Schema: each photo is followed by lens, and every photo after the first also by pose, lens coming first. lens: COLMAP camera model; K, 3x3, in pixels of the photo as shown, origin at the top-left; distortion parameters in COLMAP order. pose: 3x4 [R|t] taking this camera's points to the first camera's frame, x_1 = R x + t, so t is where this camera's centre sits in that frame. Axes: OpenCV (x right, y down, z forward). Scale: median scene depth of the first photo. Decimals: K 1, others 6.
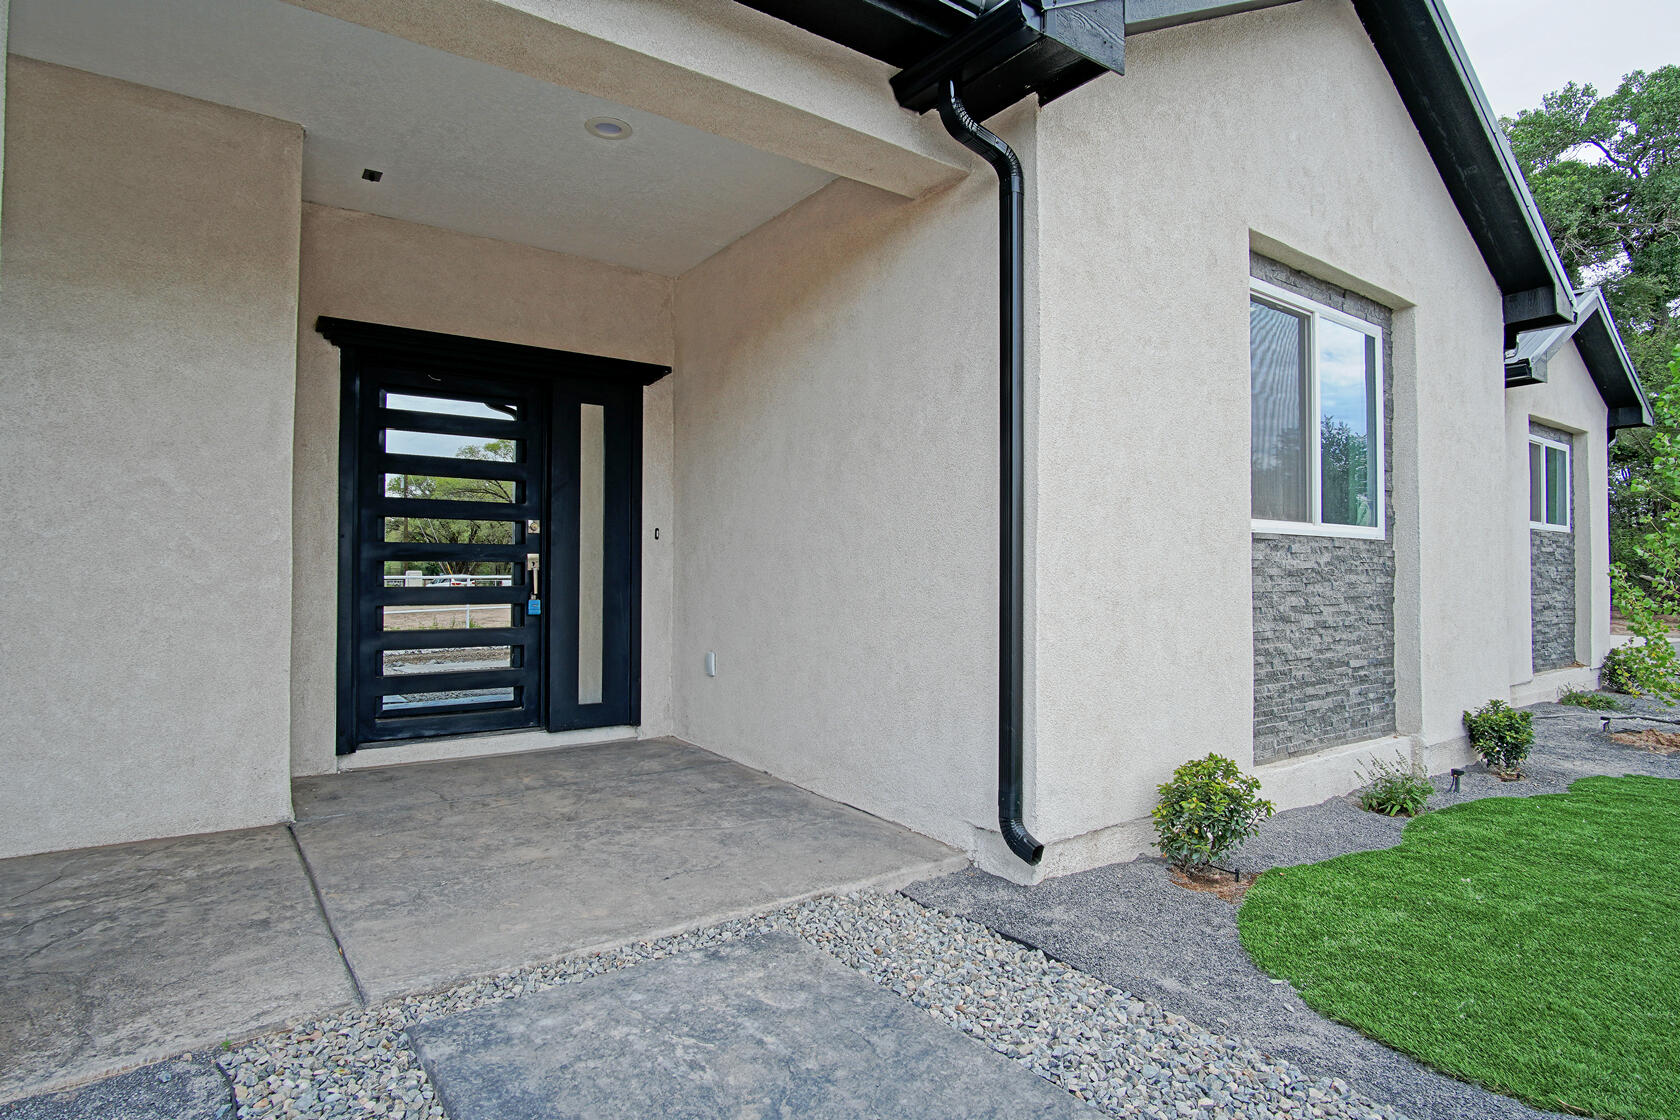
lens RADIAL K [[894.8, 0, 839.8], [0, 894.8, 549.0], [0, 0, 1]] dist [-0.032754, 0.008995]
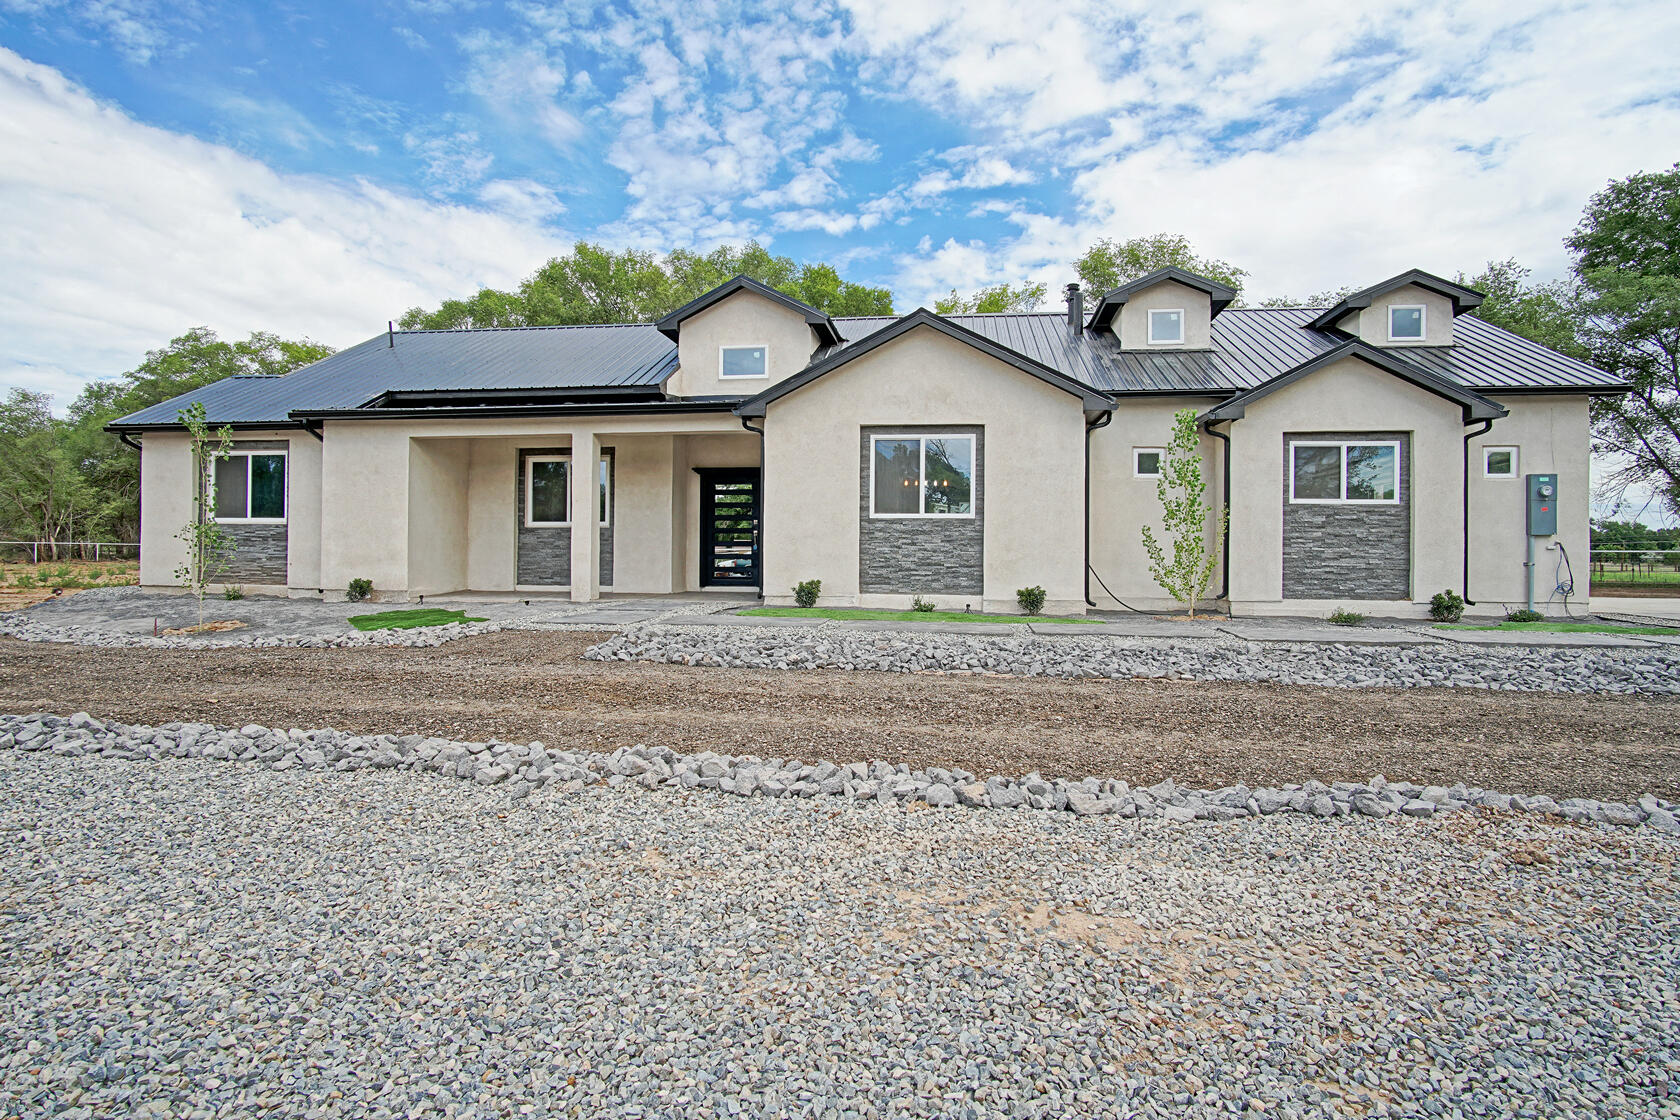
lens RADIAL K [[894.8, 0, 839.5], [0, 894.8, 550.4], [0, 0, 1]] dist [-0.032754, 0.008995]
pose [[0.733077, -0.004359, -0.680132, 2.217698], [0.016004, 0.999813, 0.010842, 0.049985], [0.679957, -0.018833, 0.733010, -1.225261]]
